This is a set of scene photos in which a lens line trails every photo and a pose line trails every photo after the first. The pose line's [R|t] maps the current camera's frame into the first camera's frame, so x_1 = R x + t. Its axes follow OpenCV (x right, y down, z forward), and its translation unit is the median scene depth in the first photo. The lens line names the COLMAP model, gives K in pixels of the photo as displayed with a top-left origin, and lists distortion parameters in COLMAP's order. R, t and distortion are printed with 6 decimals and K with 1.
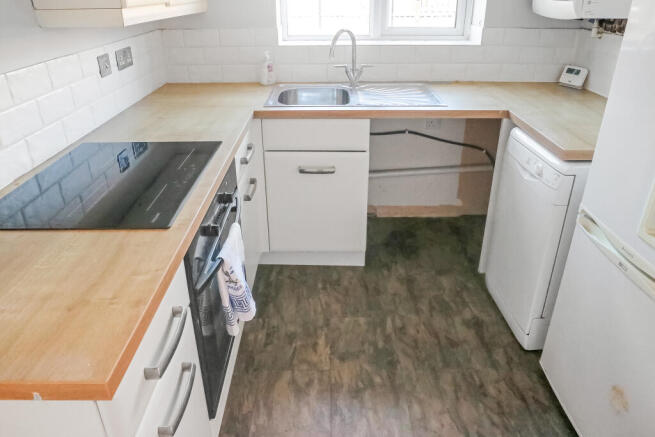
lens RADIAL K [[465.4, 0, 327.5], [0, 465.4, 218.5], [0, 0, 1]] dist [-0.037733, 0.001744]
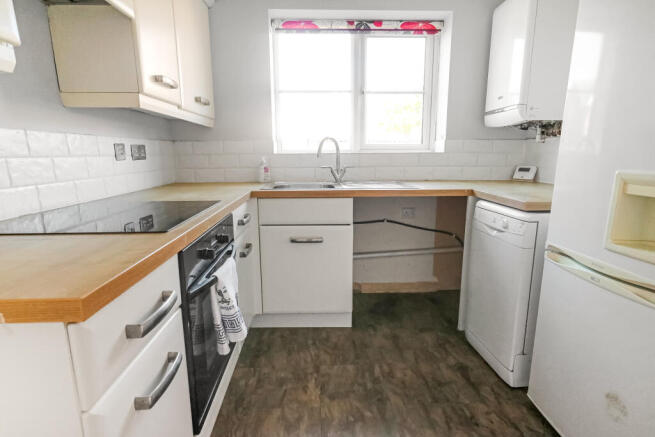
lens RADIAL K [[410.3, 0, 330.3], [0, 410.3, 252.5], [0, 0, 1]] dist [0.000856, 0.000278]
pose [[0.999355, -0.007127, 0.035188, -0.001353], [0.014836, 0.974478, -0.223992, 0.176522], [-0.032694, 0.224369, 0.973956, 0.056210]]
